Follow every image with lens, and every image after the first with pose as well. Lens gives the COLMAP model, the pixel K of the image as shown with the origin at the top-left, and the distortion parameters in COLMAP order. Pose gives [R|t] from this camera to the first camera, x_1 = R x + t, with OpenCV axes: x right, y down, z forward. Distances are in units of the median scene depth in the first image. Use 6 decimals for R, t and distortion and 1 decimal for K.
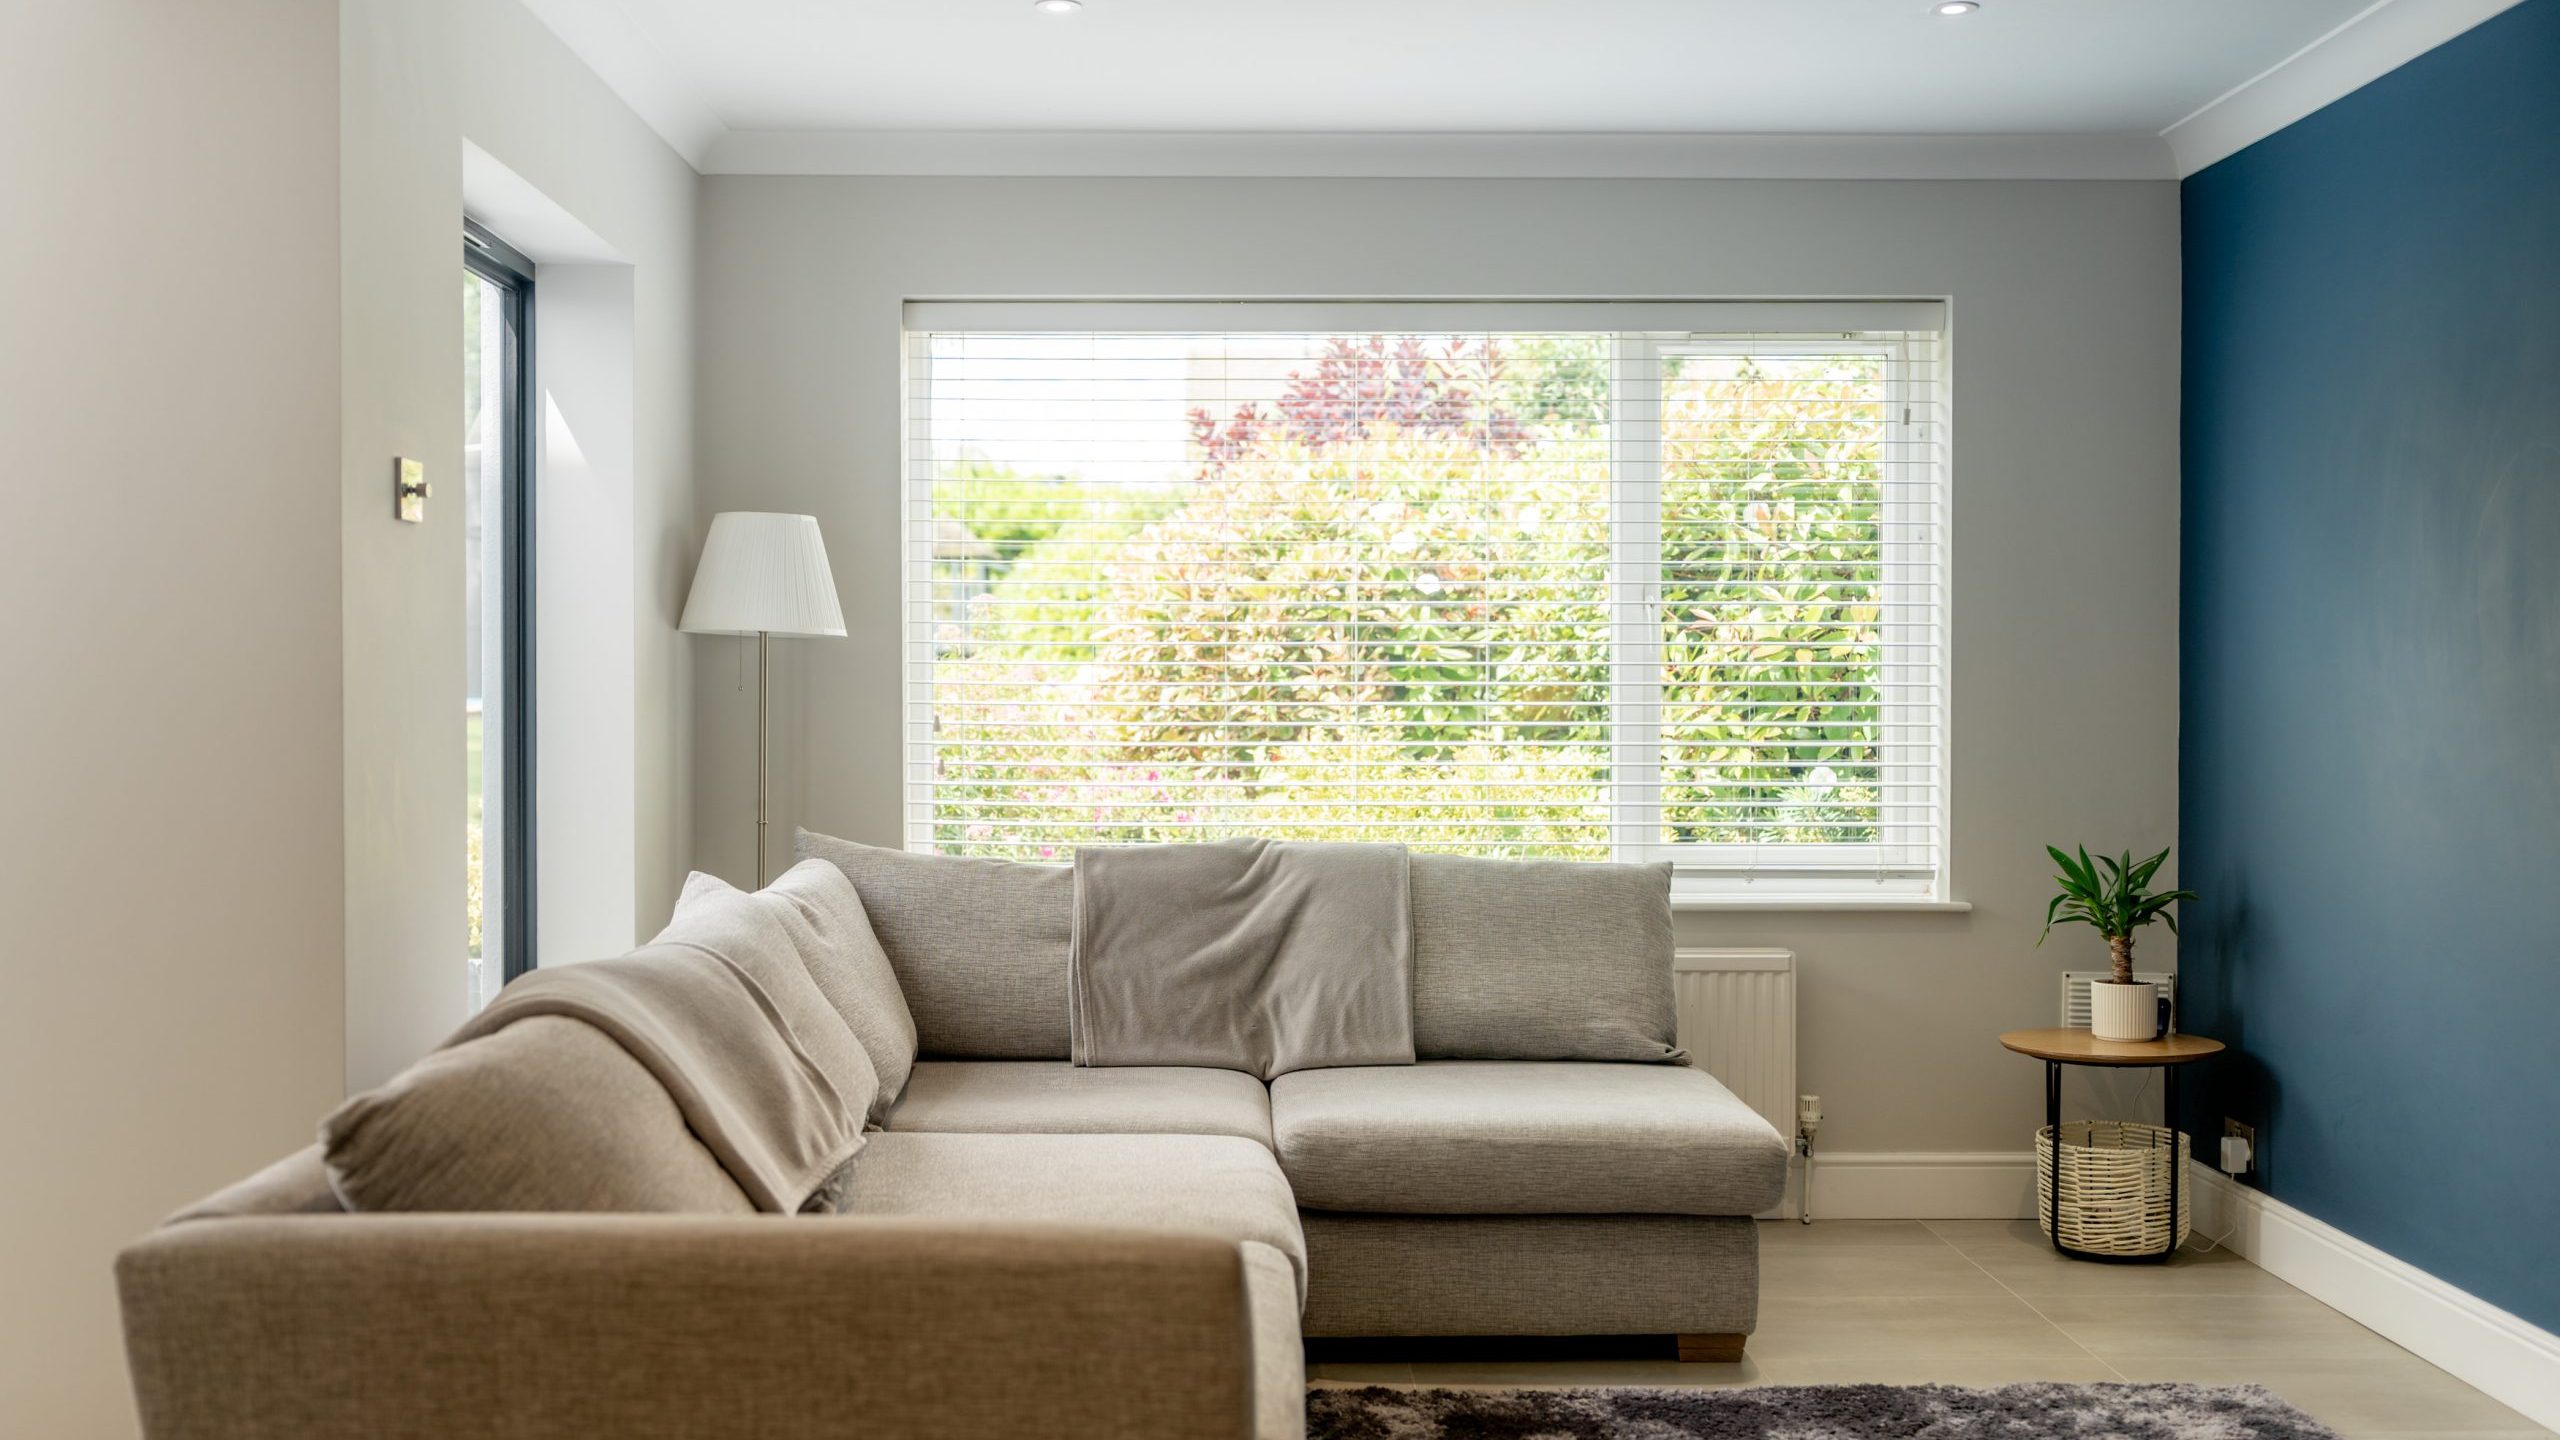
lens RADIAL K [[2621.1, 0, 1277.1], [0, 2621.1, 717.4], [0, 0, 1]] dist [0.027006, 0.000000]
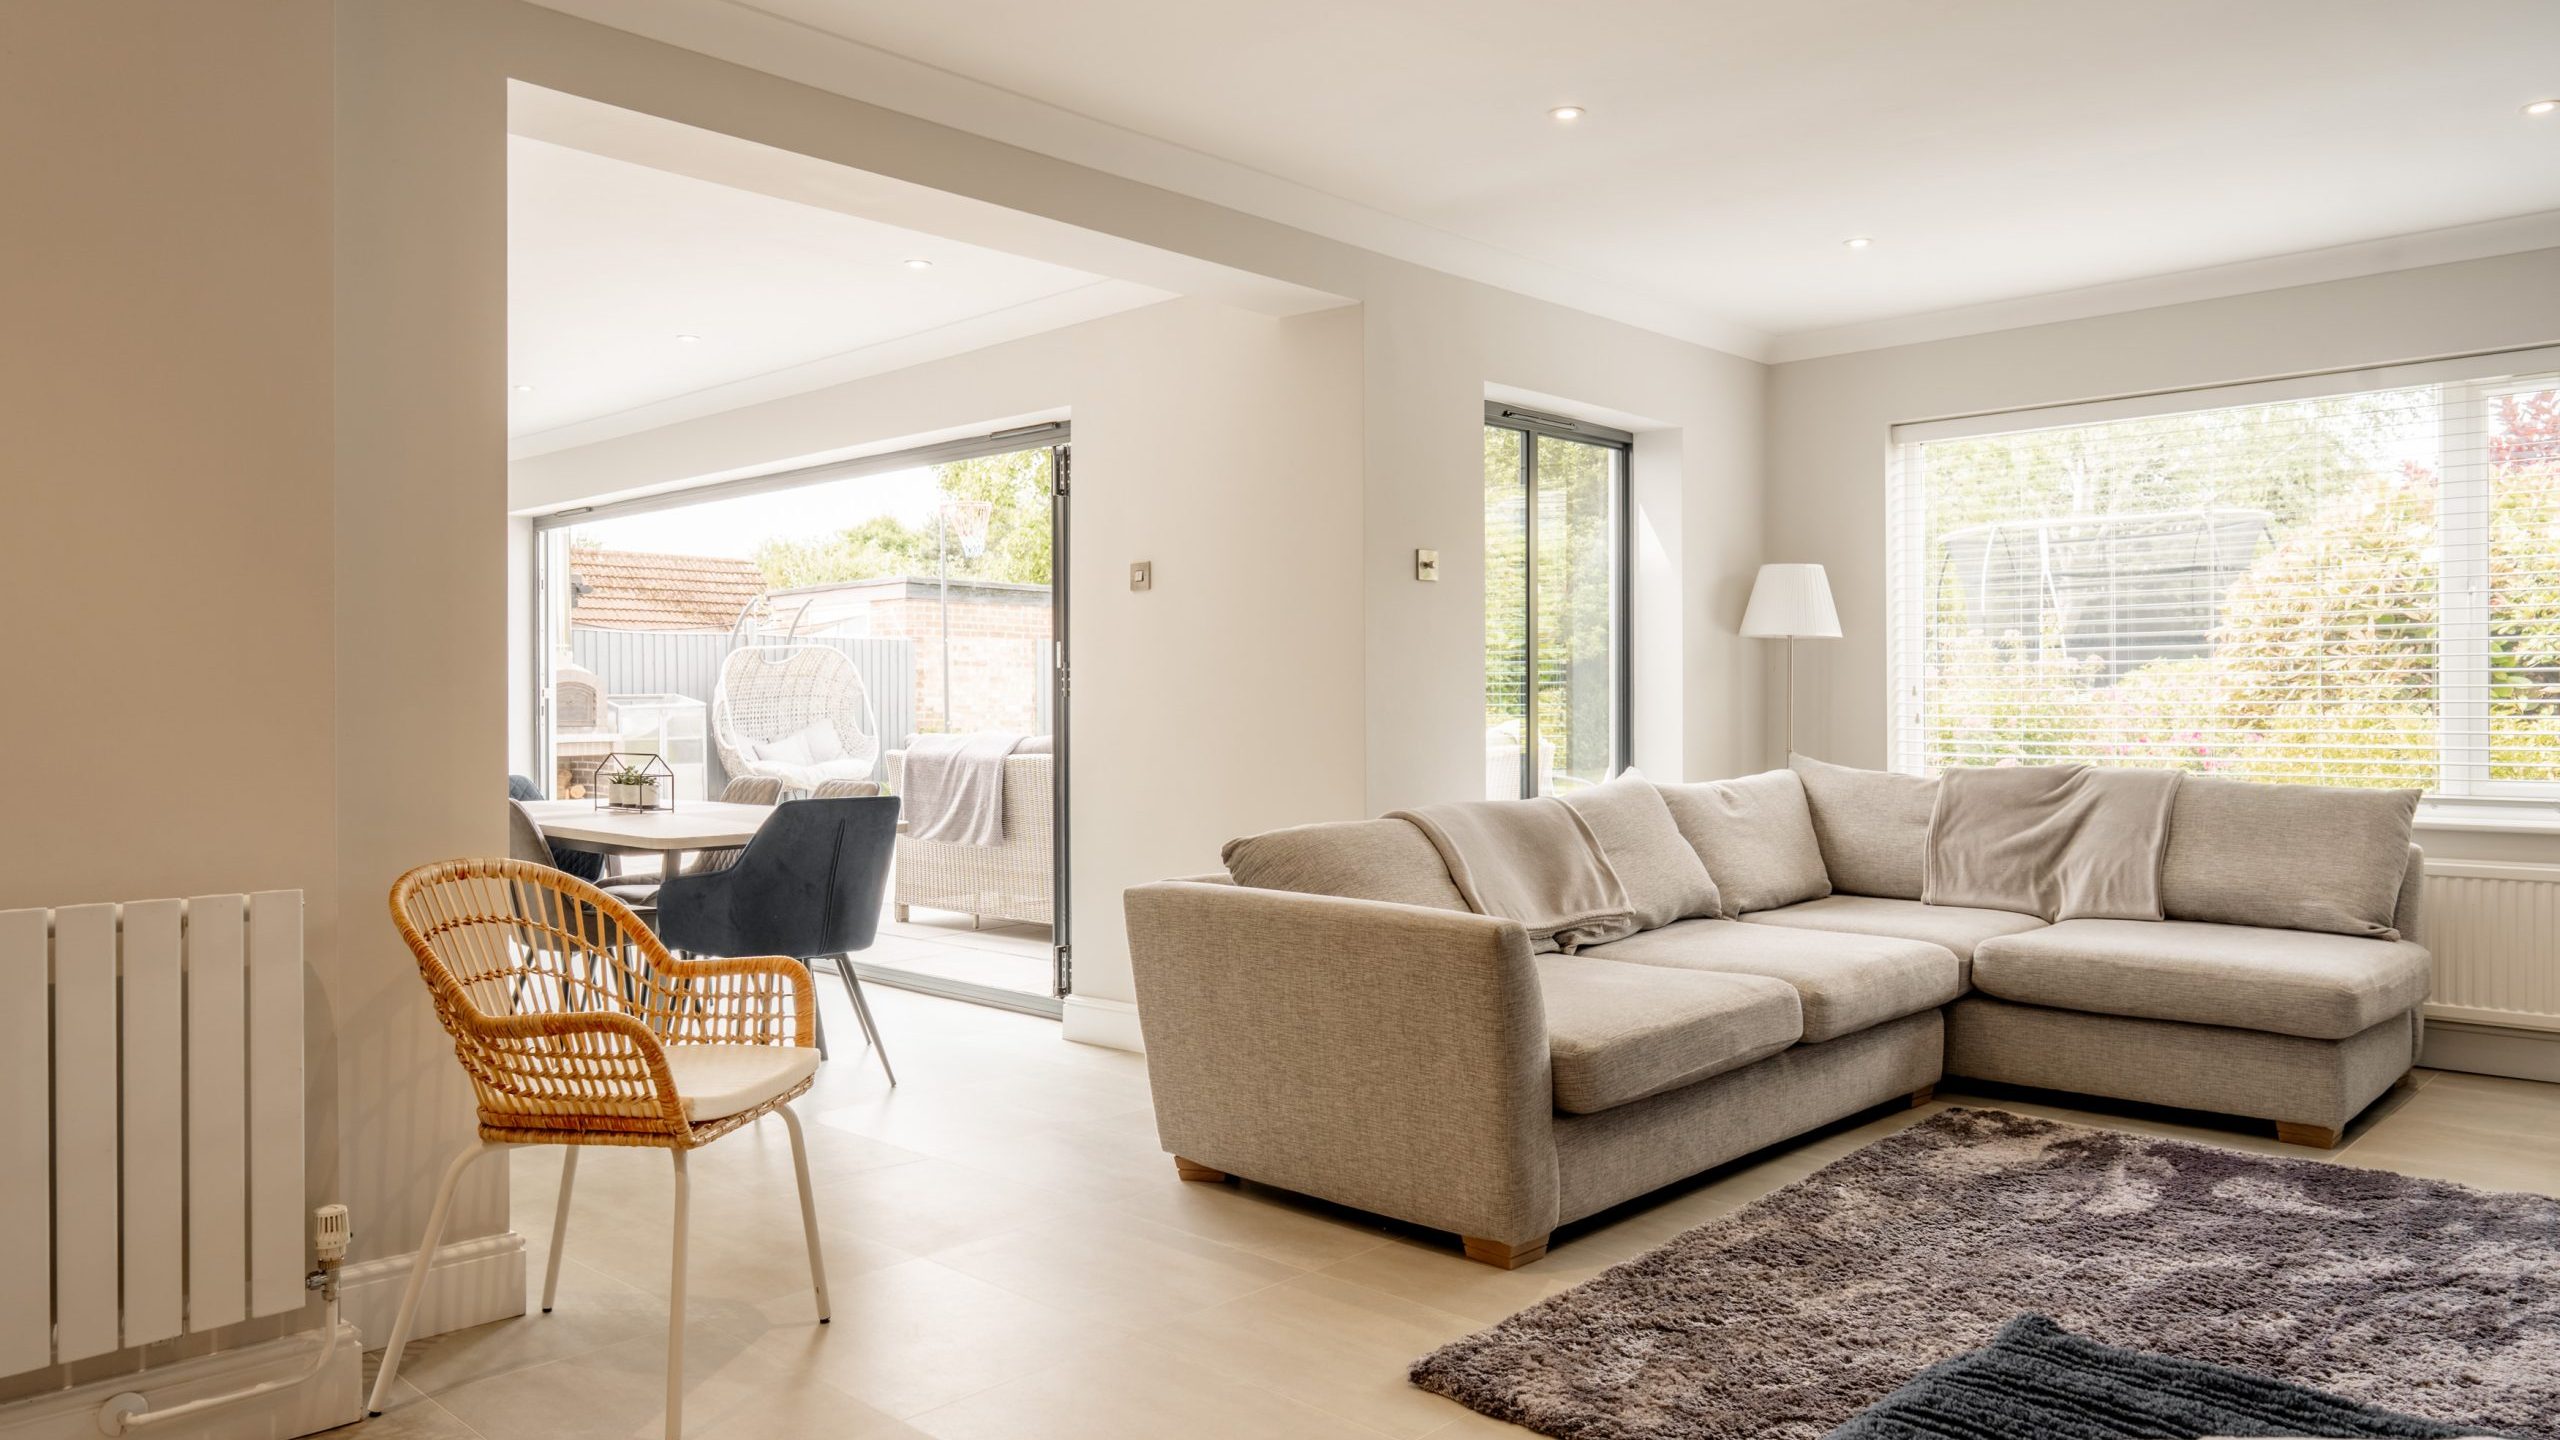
lens RADIAL K [[1696.5, 0, 1231.0], [0, 1696.5, 713.9], [0, 0, 1]] dist [0.006545, -0.003445]
pose [[0.709765, -0.000616, -0.704439, 0.343810], [-0.002054, 0.999994, -0.002944, 0.022771], [0.704436, 0.003536, 0.709759, -0.015048]]
